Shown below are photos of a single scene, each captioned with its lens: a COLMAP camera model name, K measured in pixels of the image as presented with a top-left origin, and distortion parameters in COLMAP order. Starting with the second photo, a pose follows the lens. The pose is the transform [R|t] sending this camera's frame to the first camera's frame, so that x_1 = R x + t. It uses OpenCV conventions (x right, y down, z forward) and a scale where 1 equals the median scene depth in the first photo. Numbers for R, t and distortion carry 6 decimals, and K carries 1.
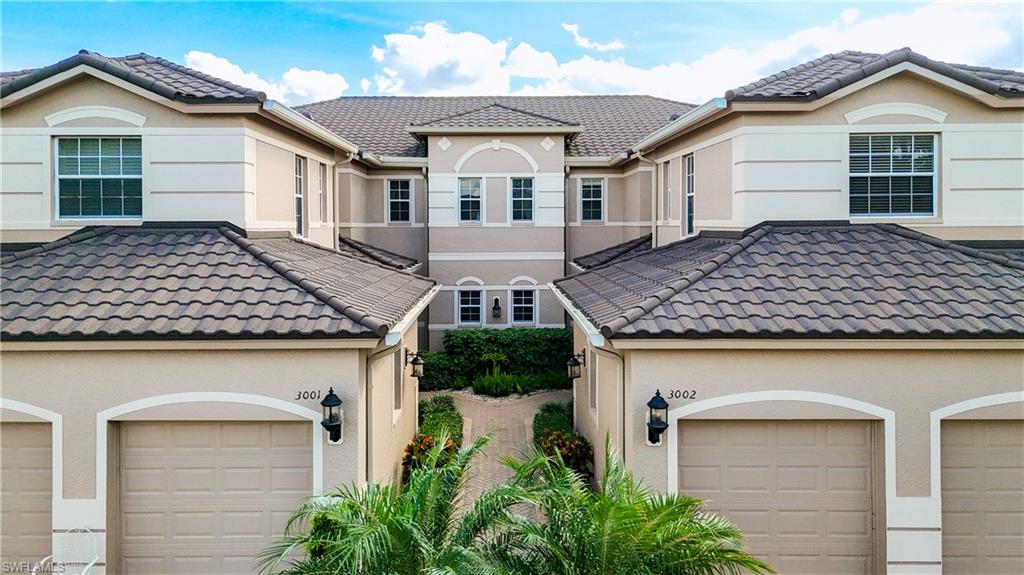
lens RADIAL K [[757.4, 0, 494.9], [0, 757.4, 232.2], [0, 0, 1]] dist [0.003394, 0.000695]
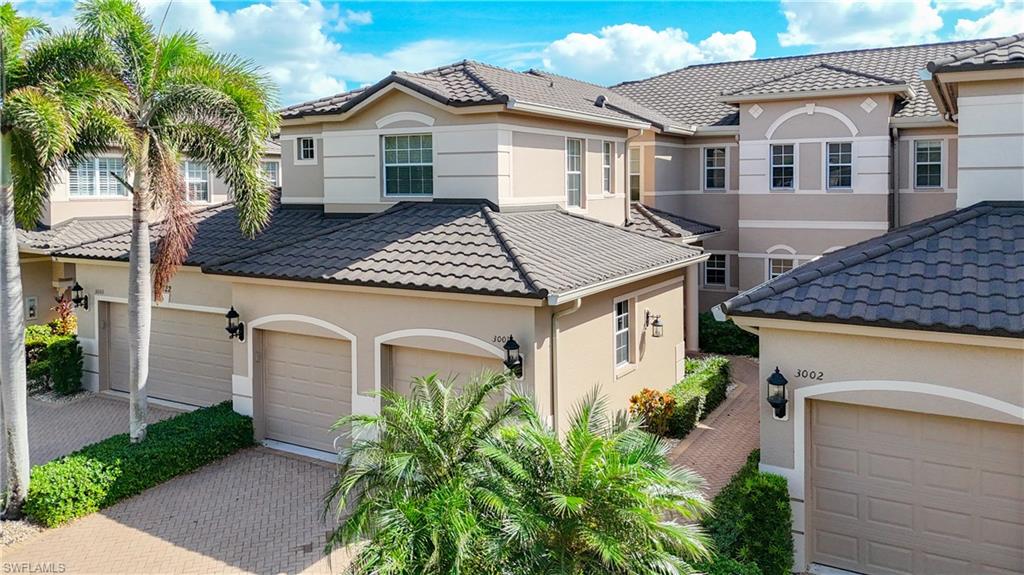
lens RADIAL K [[775.2, 0, 509.0], [0, 775.2, 209.4], [0, 0, 1]] dist [0.009305, -0.001727]
pose [[0.857043, 0.011454, -0.515117, 0.184029], [0.003854, 0.999582, 0.028639, -0.017802], [0.515230, -0.026530, 0.856641, -0.046133]]
